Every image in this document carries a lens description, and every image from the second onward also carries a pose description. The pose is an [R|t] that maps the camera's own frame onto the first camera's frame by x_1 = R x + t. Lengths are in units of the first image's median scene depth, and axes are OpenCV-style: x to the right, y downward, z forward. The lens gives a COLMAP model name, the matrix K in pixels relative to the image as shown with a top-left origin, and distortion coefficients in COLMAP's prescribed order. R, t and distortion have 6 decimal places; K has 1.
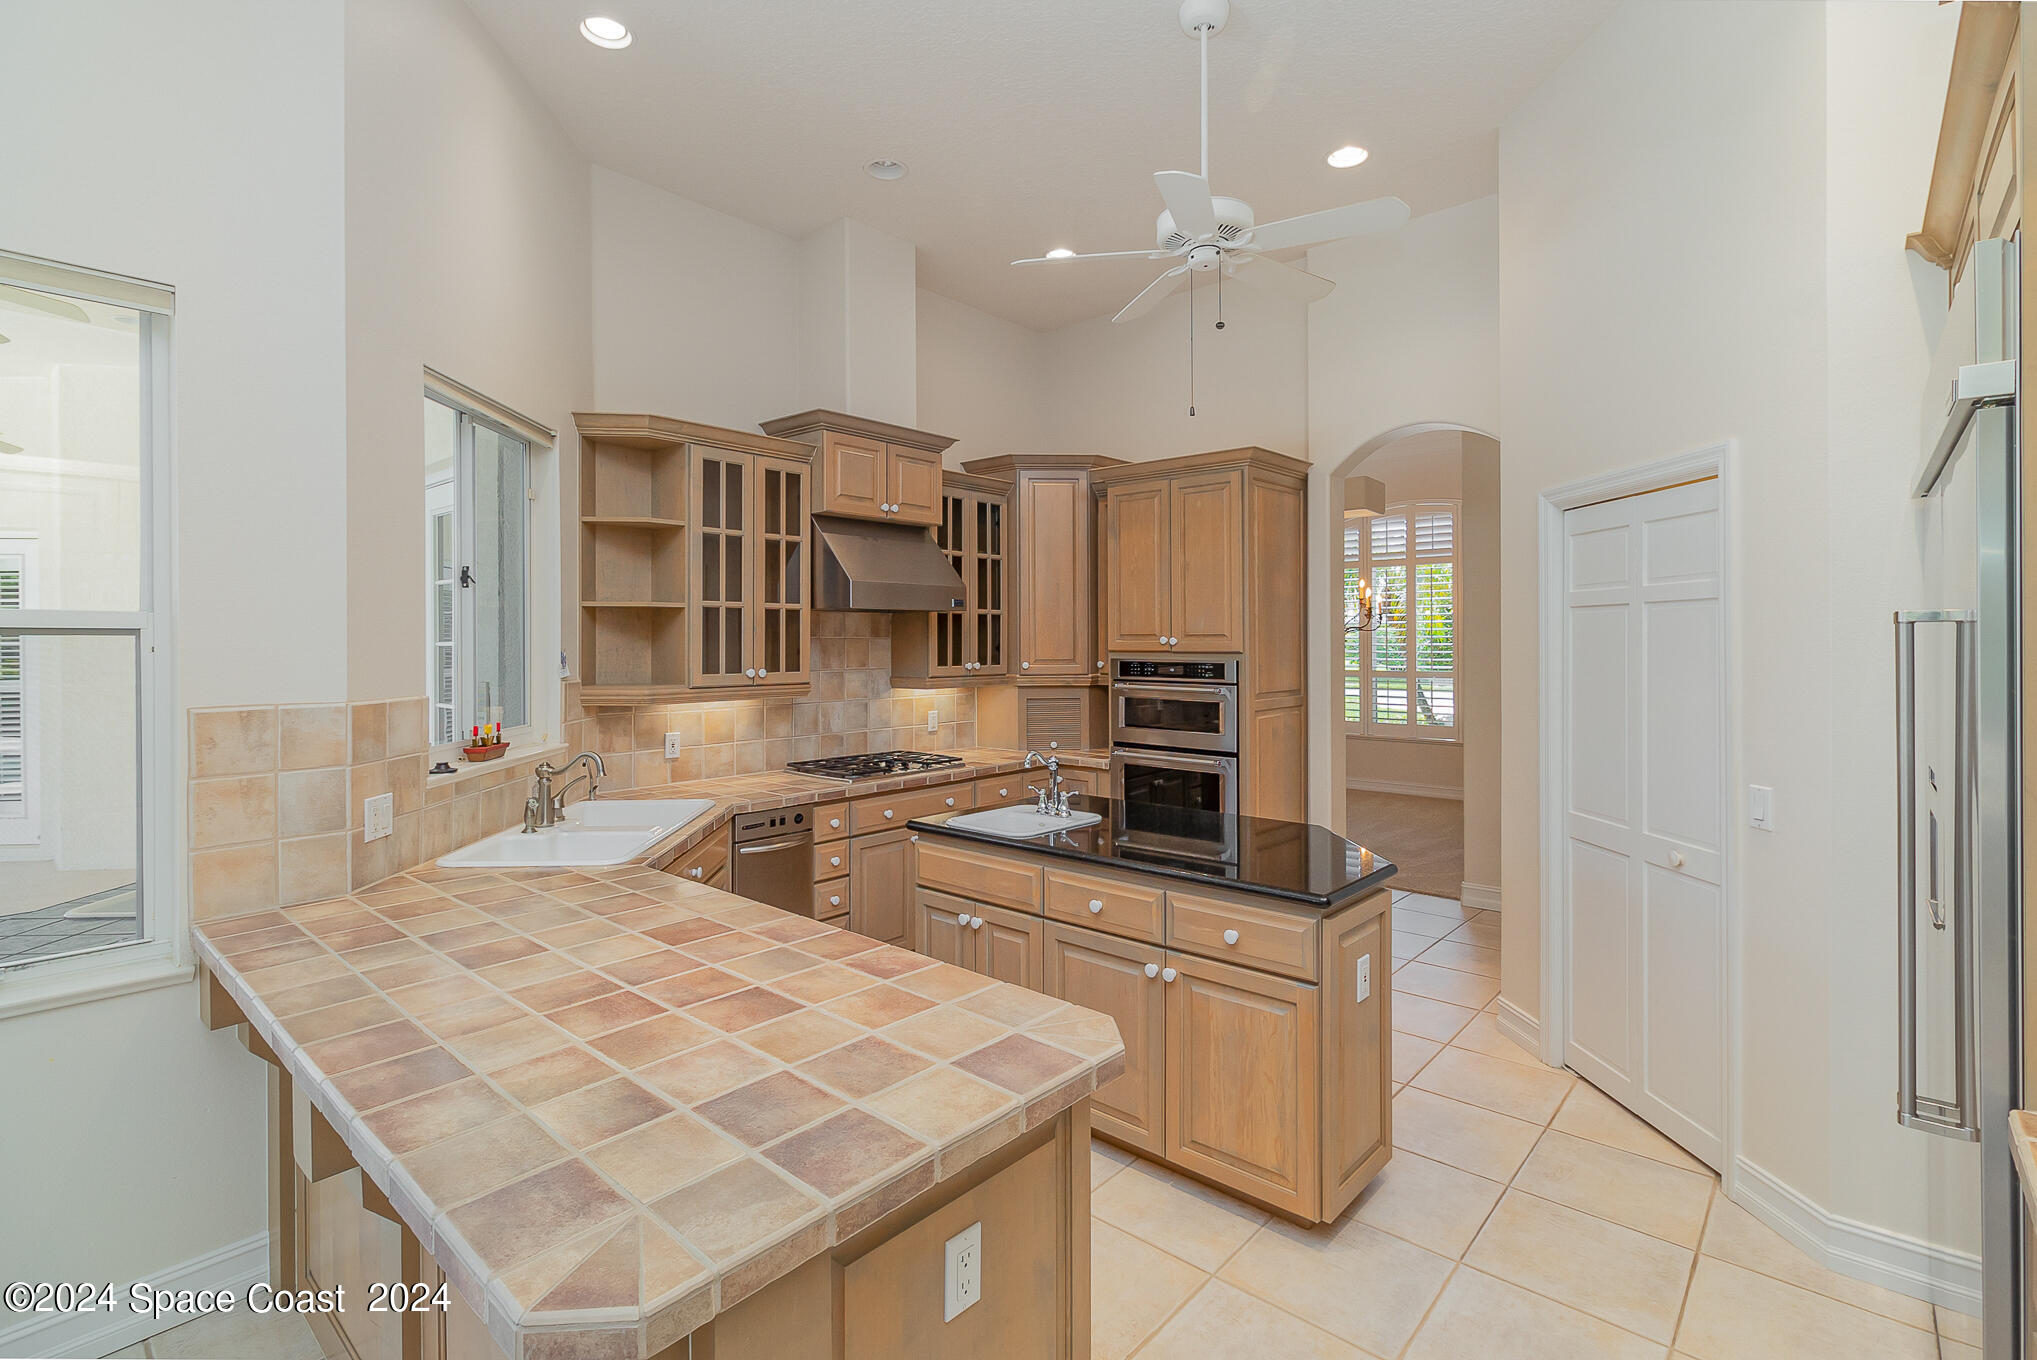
lens RADIAL K [[951.5, 0, 1014.9], [0, 951.5, 642.0], [0, 0, 1]] dist [0.000189, 0.000461]
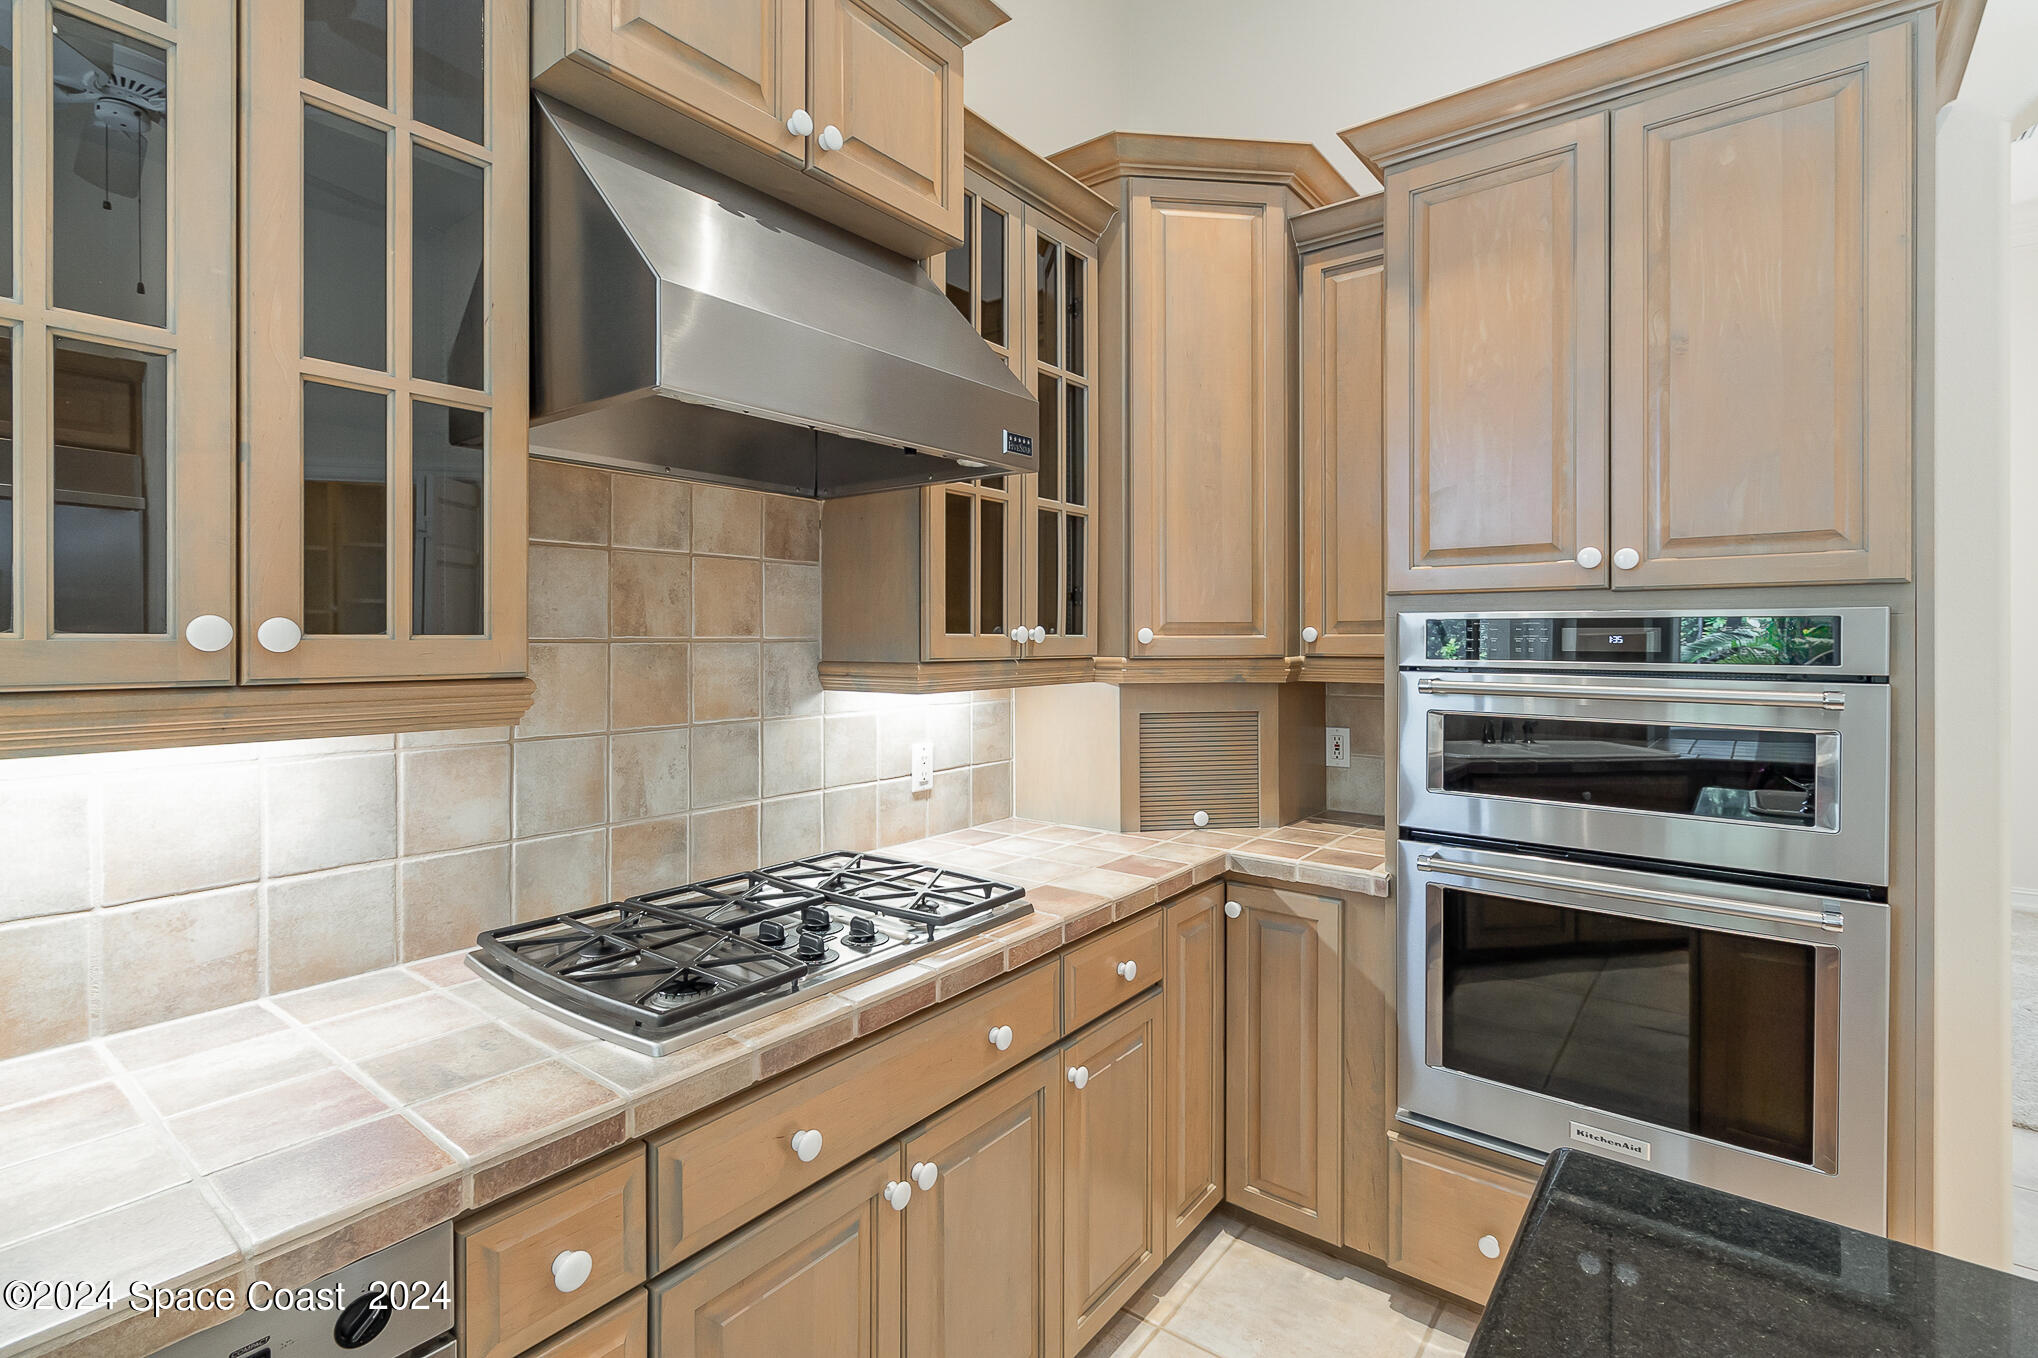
lens RADIAL K [[952.0, 0, 1015.4], [0, 952.0, 641.0], [0, 0, 1]] dist [0.000189, 0.000461]
pose [[0.998387, 0.003522, 0.056666, -0.084209], [-0.003754, 0.999985, 0.003996, 0.030431], [-0.056651, -0.004202, 0.998385, 0.696583]]
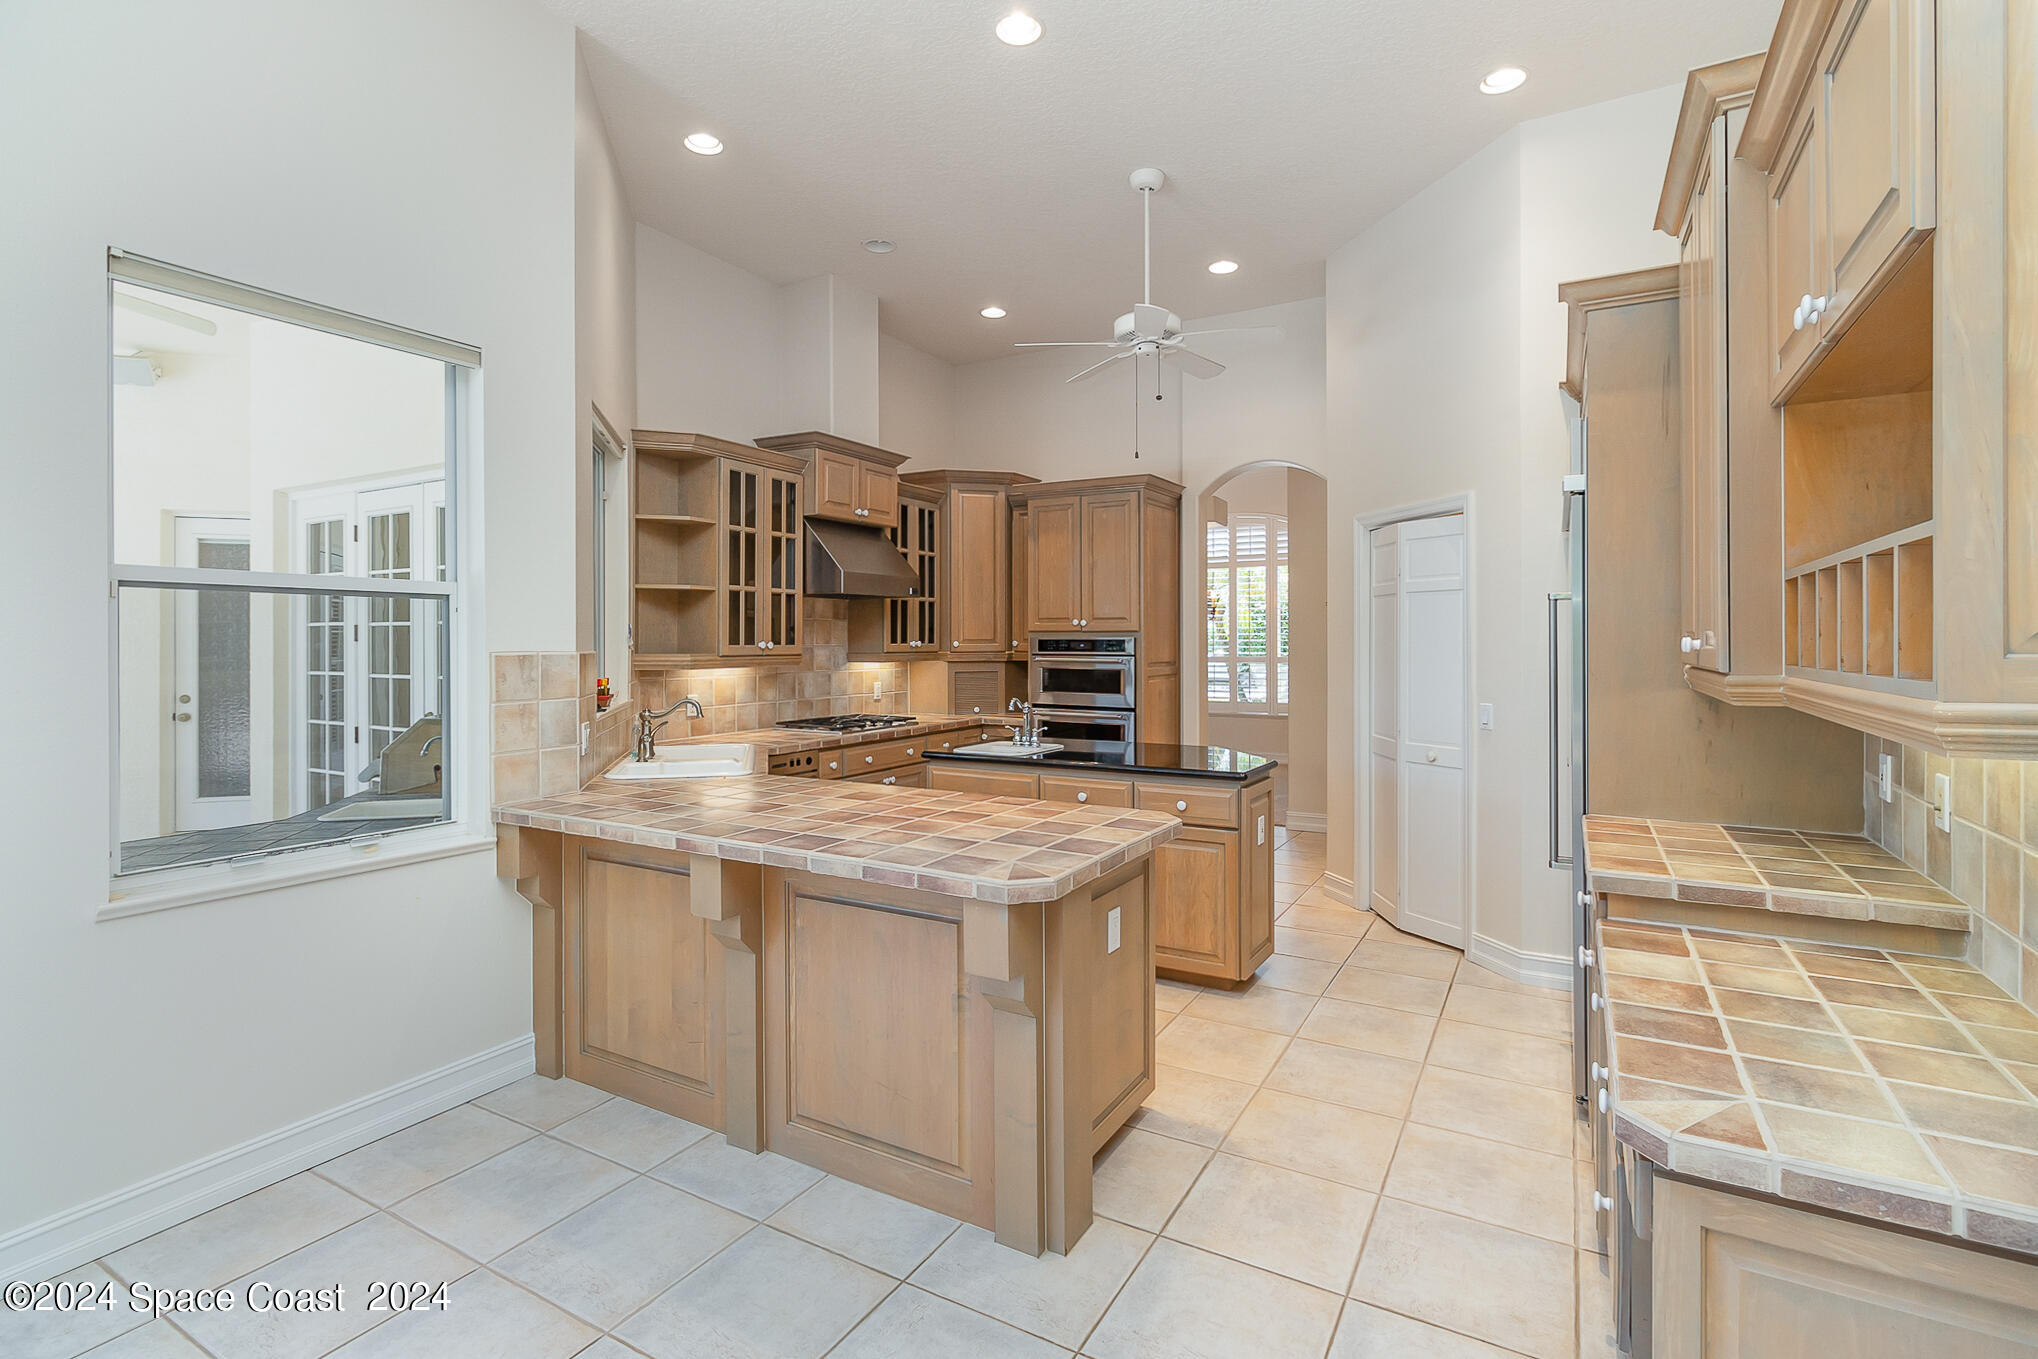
lens RADIAL K [[952.0, 0, 1015.4], [0, 952.0, 641.5], [0, 0, 1]] dist [0.000189, 0.000461]
pose [[0.979942, 0.001691, 0.199277, -0.187591], [-0.001819, 0.999998, 0.000461, 0.024876], [-0.199276, -0.000814, 0.979943, -0.246825]]
